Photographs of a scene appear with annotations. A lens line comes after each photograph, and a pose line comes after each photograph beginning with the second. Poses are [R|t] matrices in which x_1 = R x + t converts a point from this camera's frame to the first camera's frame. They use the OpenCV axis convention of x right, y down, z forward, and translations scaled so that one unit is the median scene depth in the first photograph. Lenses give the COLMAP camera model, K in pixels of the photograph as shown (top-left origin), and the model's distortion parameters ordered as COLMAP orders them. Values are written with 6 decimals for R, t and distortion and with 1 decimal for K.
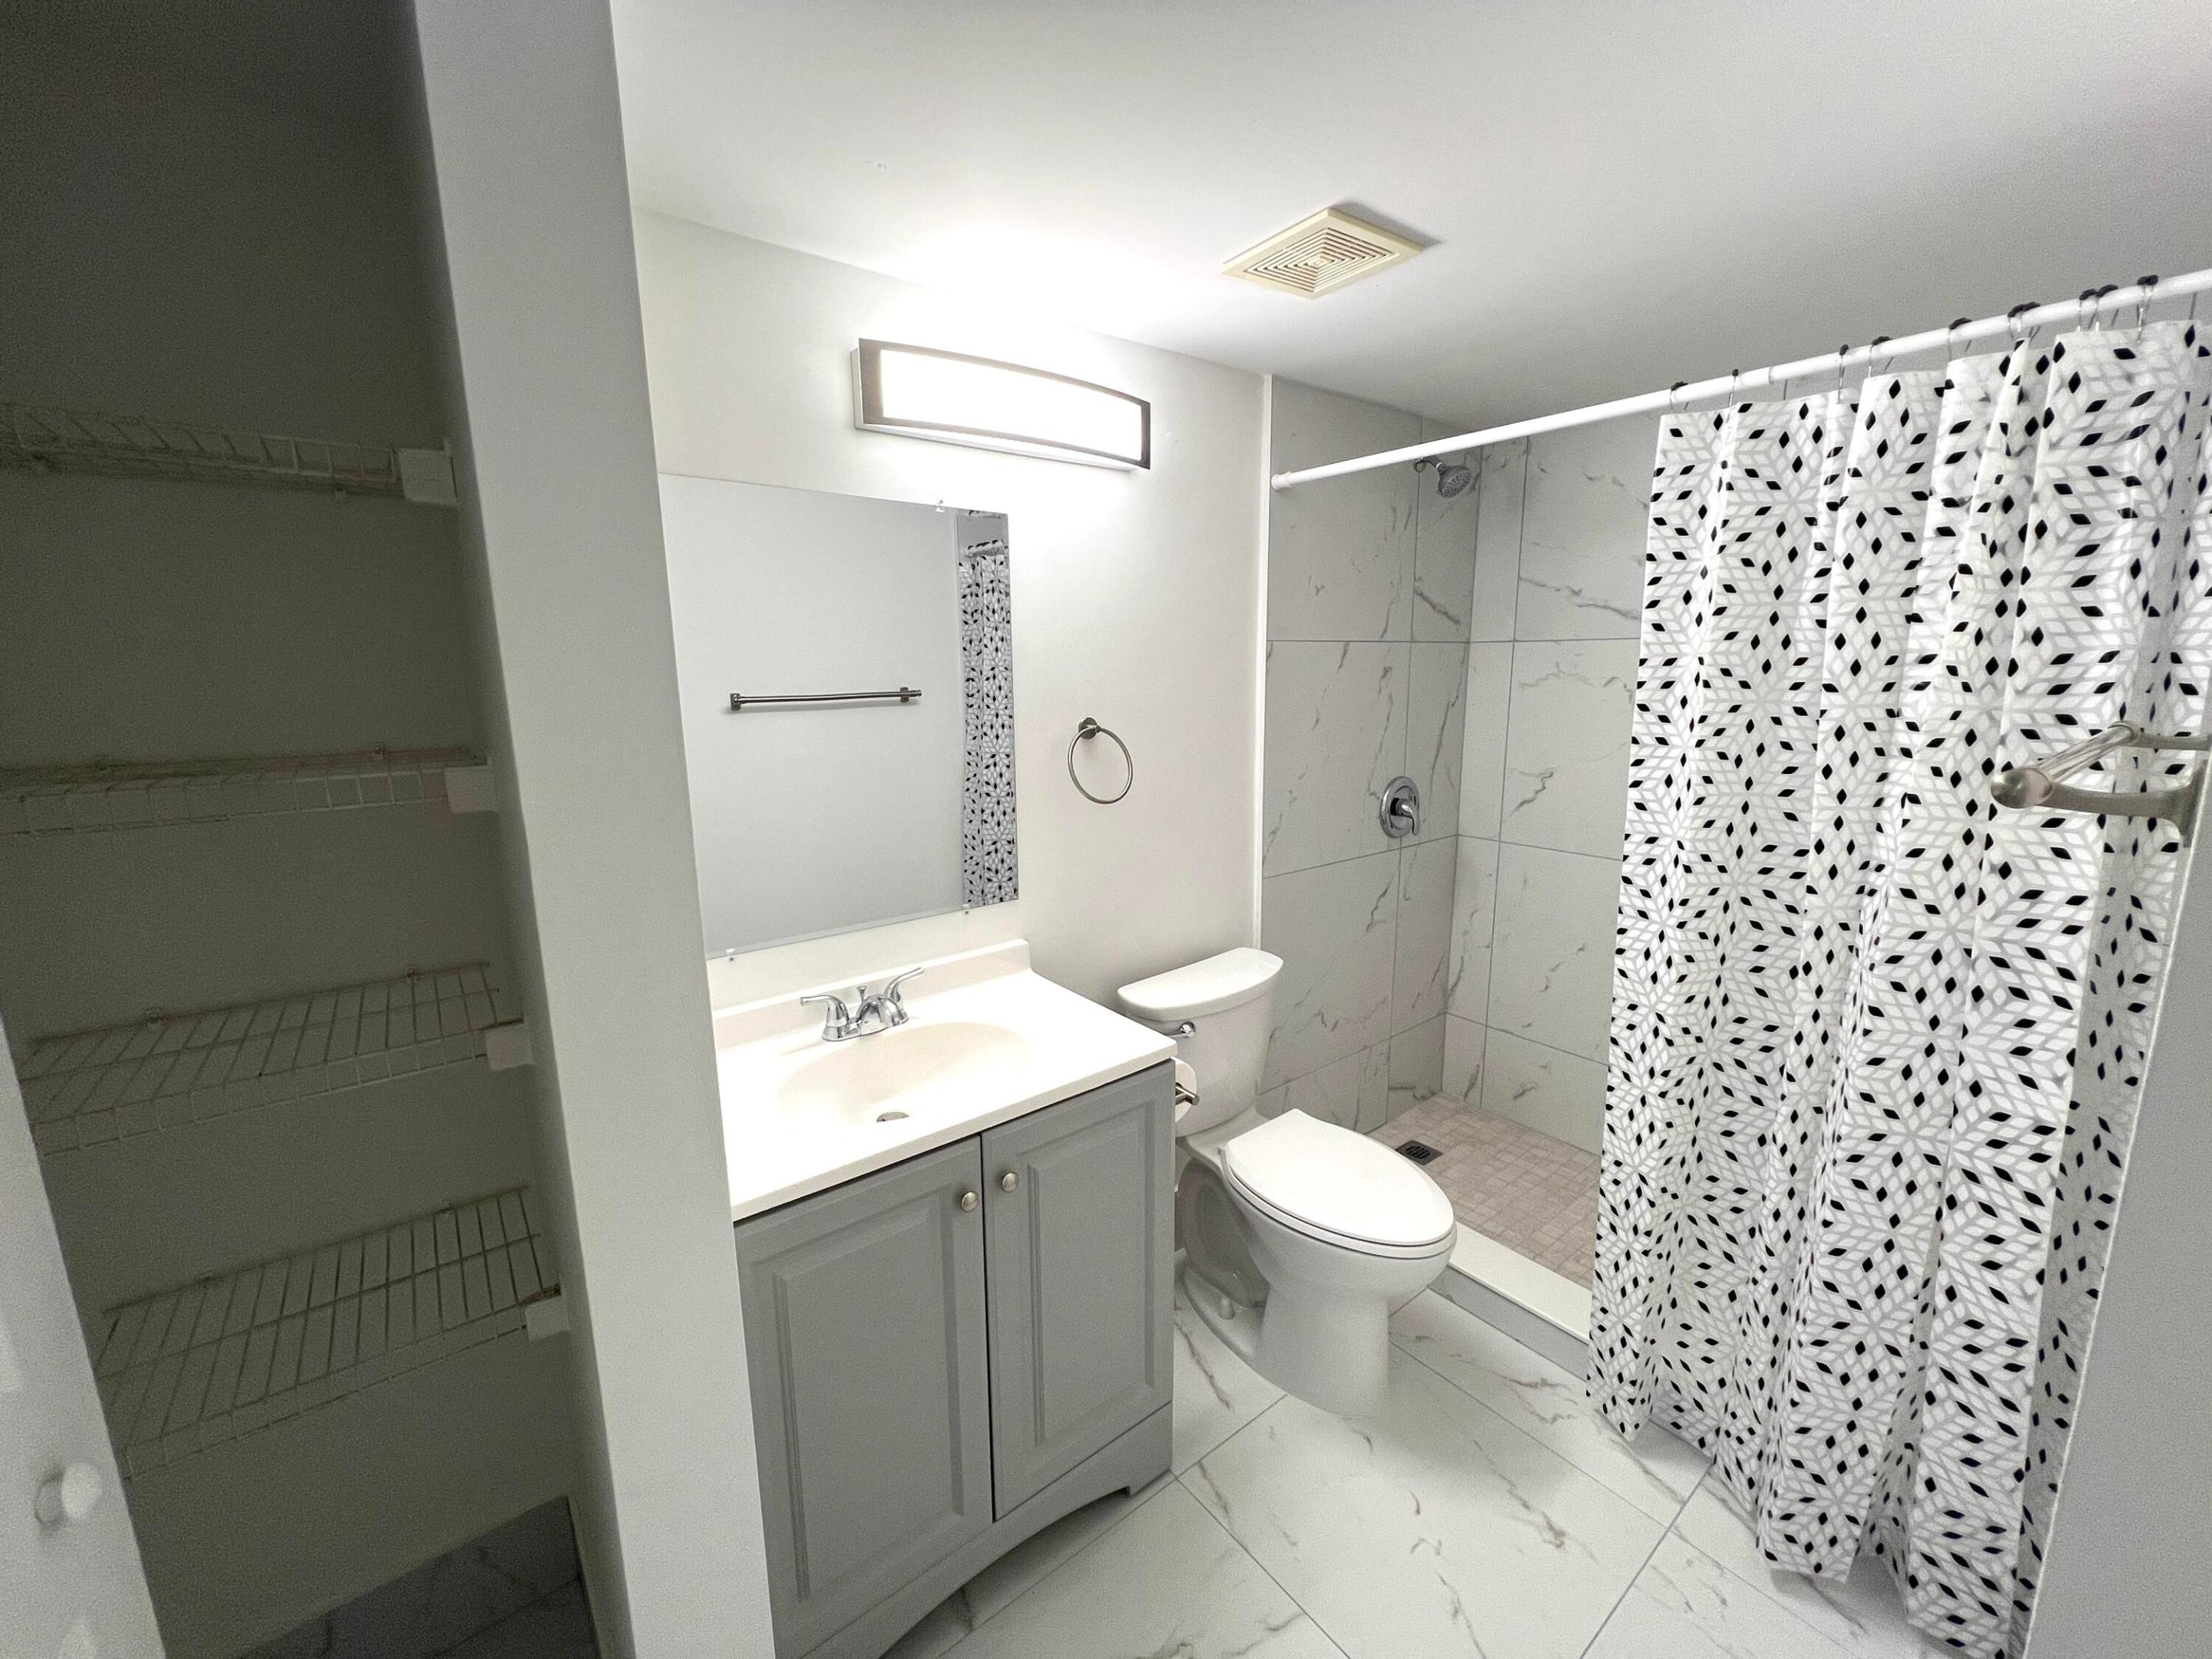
lens RADIAL K [[888.4, 0, 1103.2], [0, 888.4, 826.0], [0, 0, 1]] dist [0.000860, 0.000194]
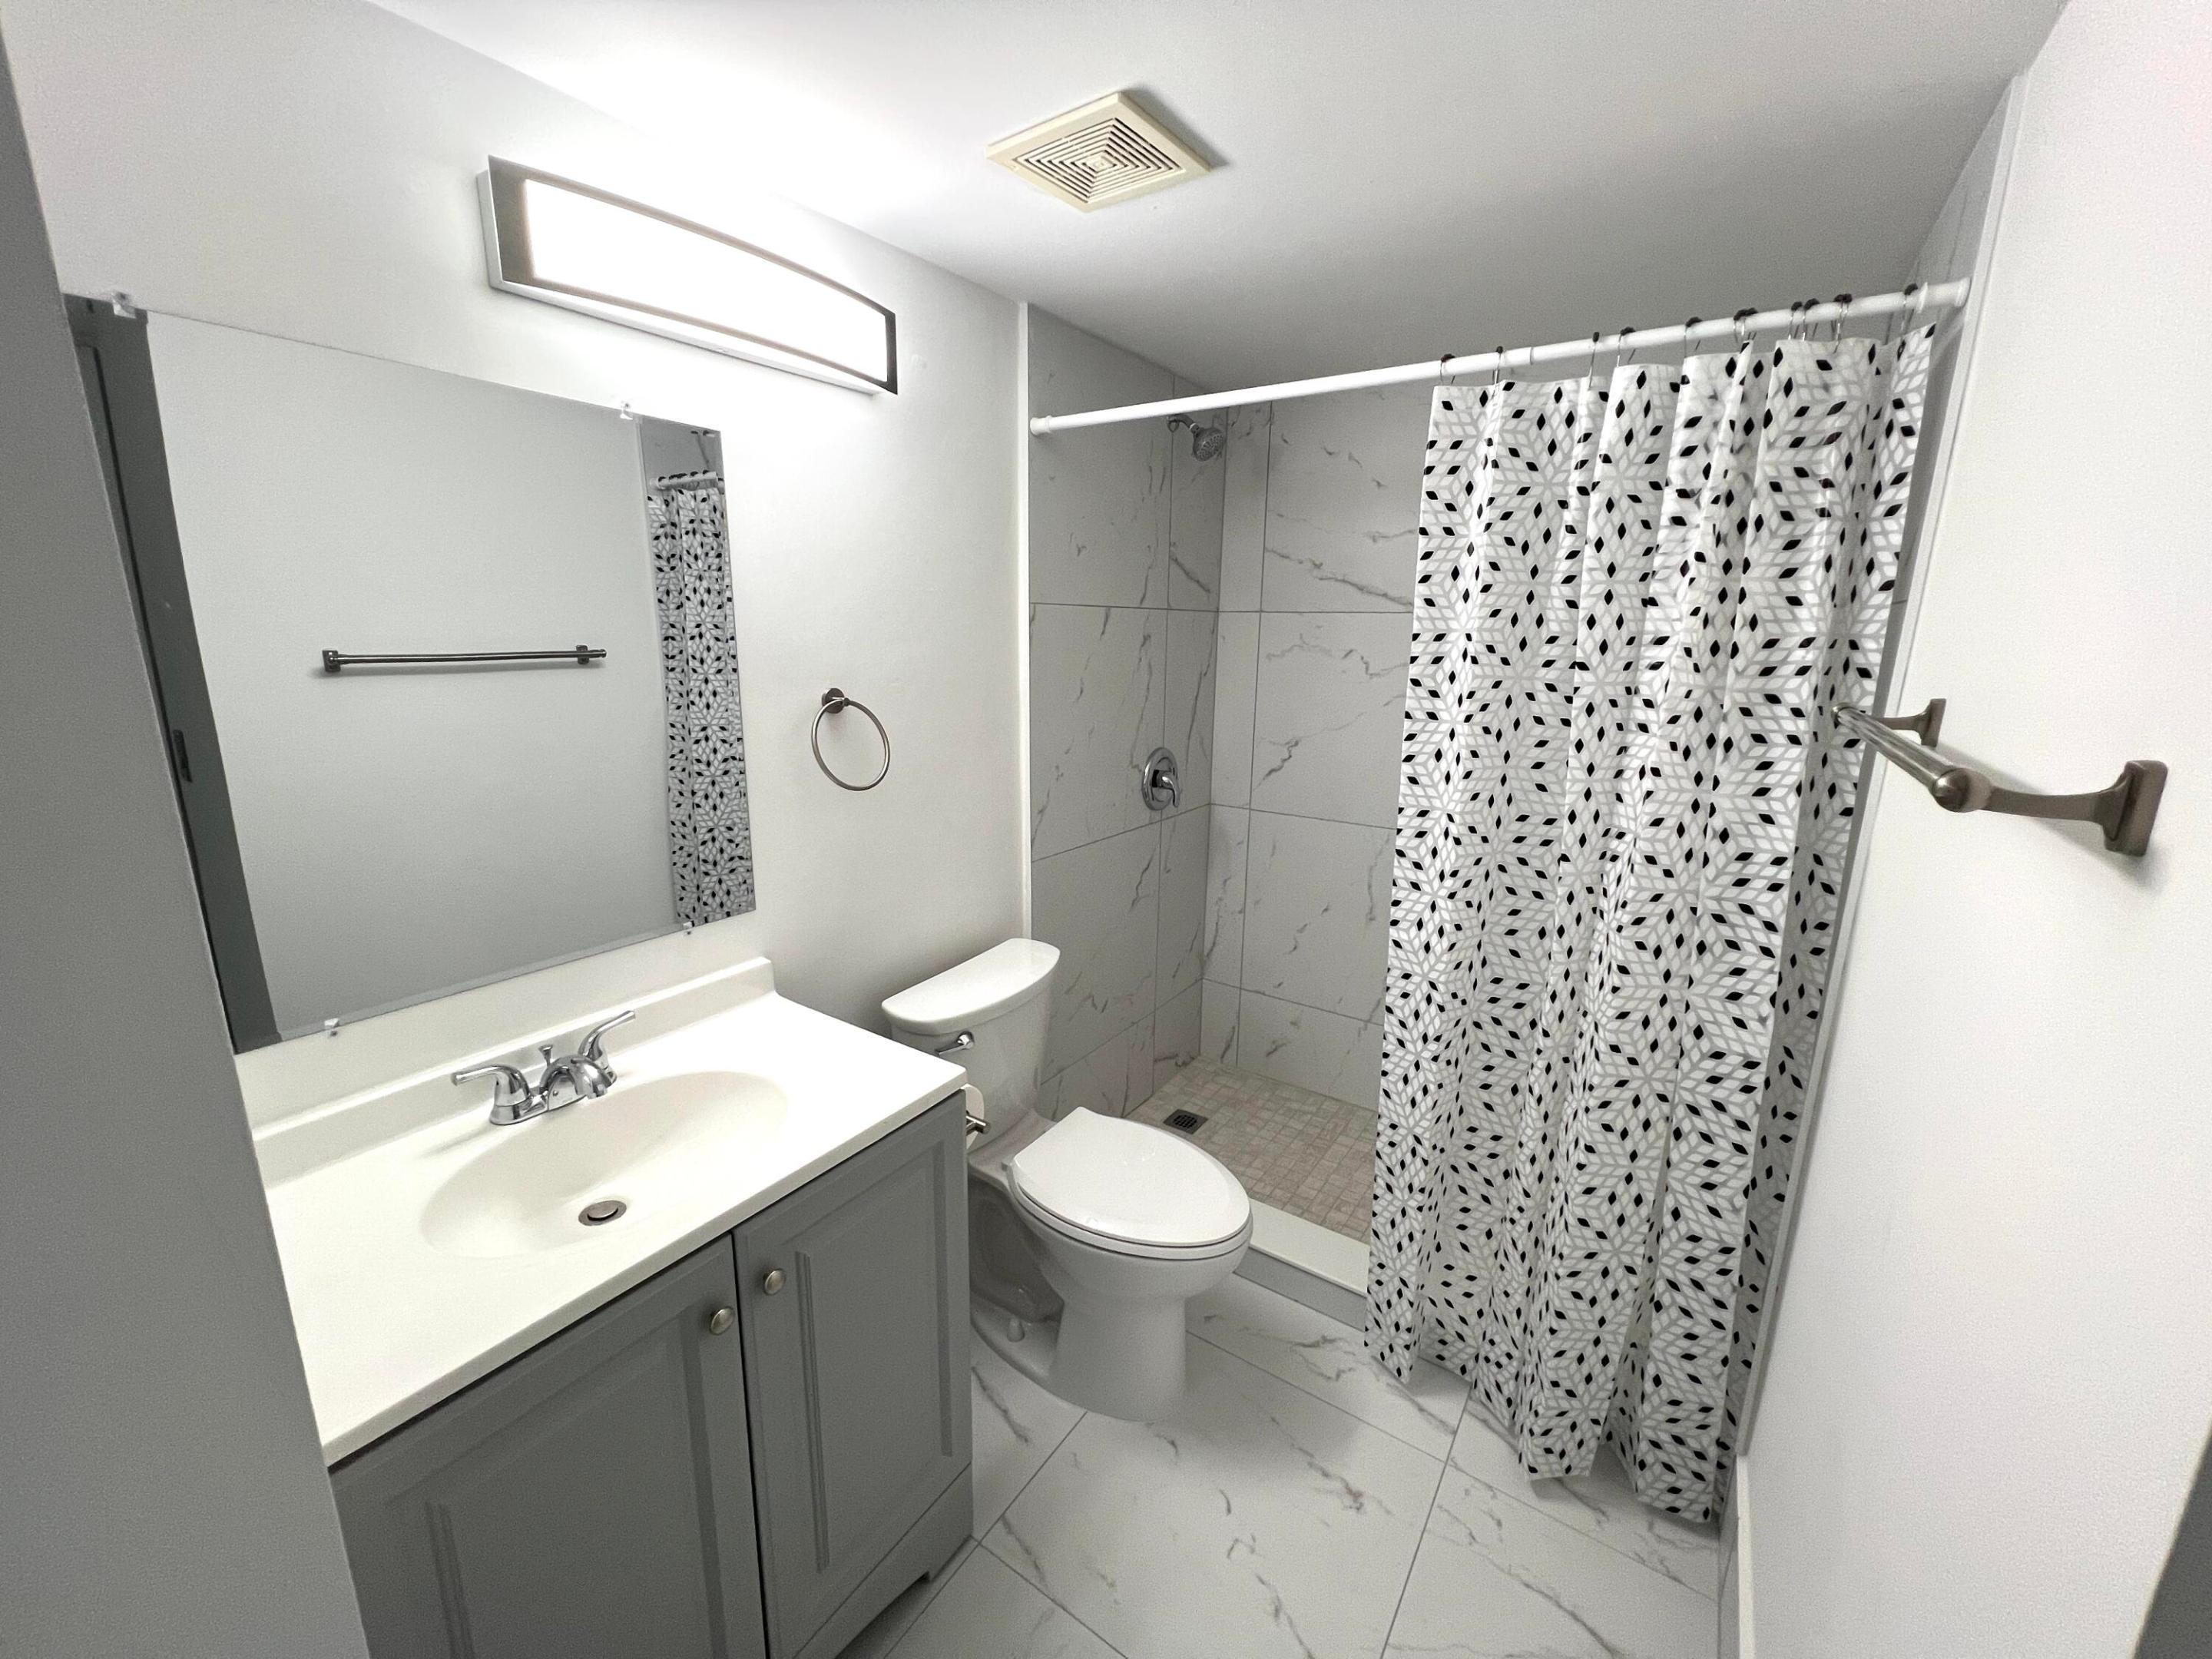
lens RADIAL K [[888.4, 0, 1104.3], [0, 888.4, 826.7], [0, 0, 1]] dist [0.000860, 0.000194]
pose [[0.952998, -0.043018, 0.299906, -0.041969], [0.030370, 0.998447, 0.046709, -0.031272], [-0.301449, -0.035406, 0.952825, 0.158945]]
